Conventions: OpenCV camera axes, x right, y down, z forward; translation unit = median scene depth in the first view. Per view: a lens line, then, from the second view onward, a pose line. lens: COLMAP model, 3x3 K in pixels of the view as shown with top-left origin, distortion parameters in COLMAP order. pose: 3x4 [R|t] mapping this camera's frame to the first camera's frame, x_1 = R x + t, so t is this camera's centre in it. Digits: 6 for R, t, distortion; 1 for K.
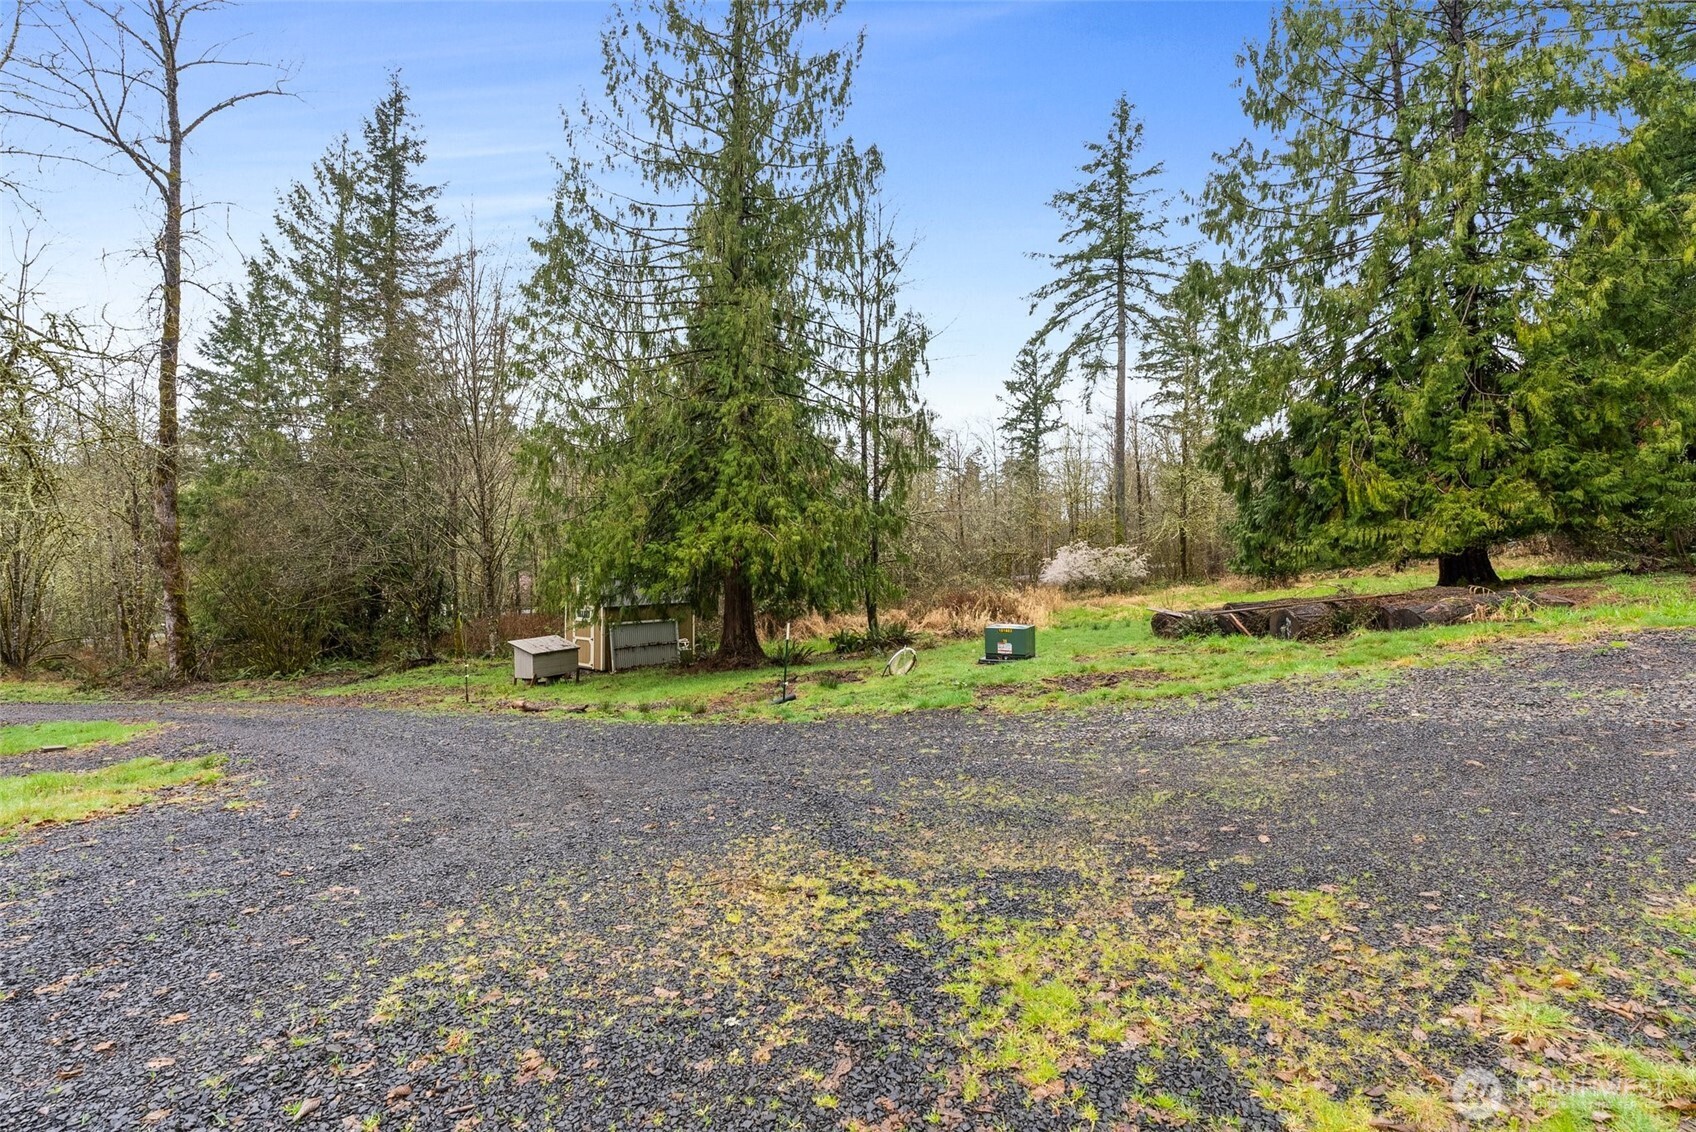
lens RADIAL K [[774.2, 0, 843.3], [0, 774.2, 546.4], [0, 0, 1]] dist [-0.001025, 0.000474]
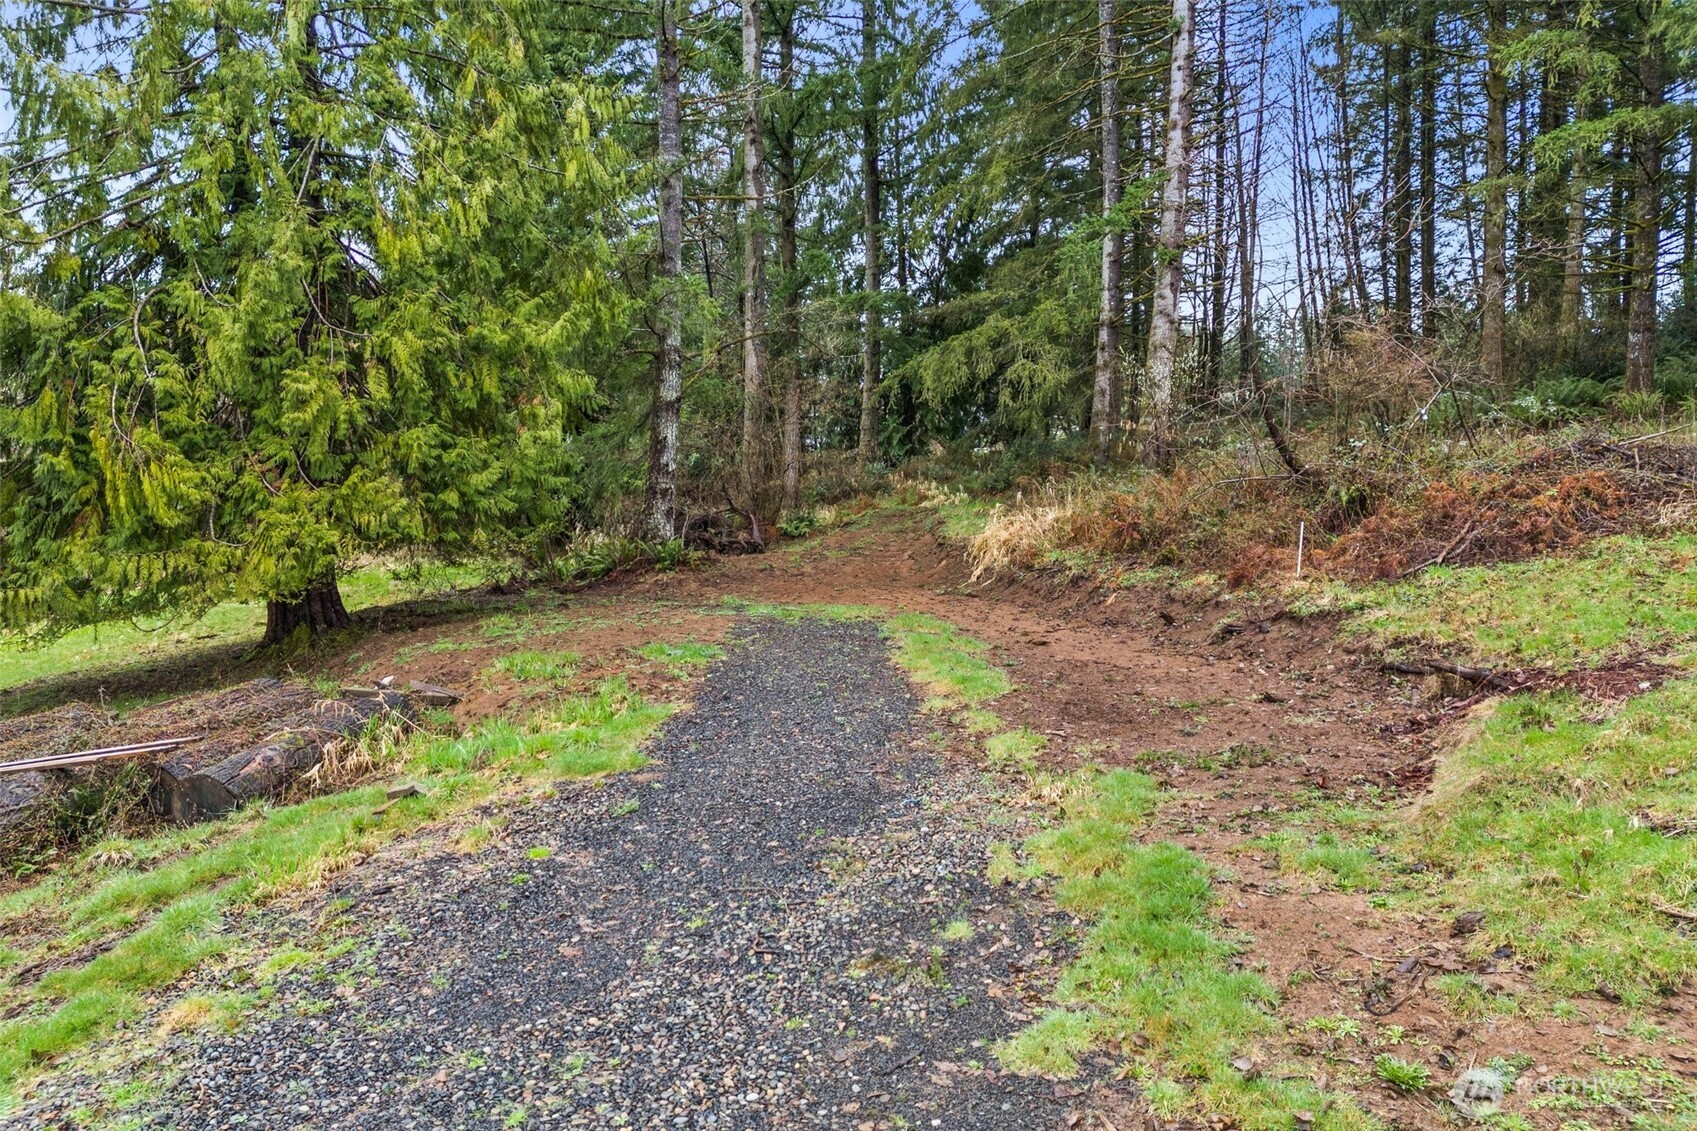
lens RADIAL K [[1319.2, 0, 846.7], [0, 1319.2, 531.7], [0, 0, 1]] dist [0.093285, -0.111291]
pose [[0.485188, -0.011915, 0.874329, 0.120737], [-0.005311, 0.999849, 0.016572, -0.057715], [-0.874394, -0.012685, 0.485051, 0.154200]]
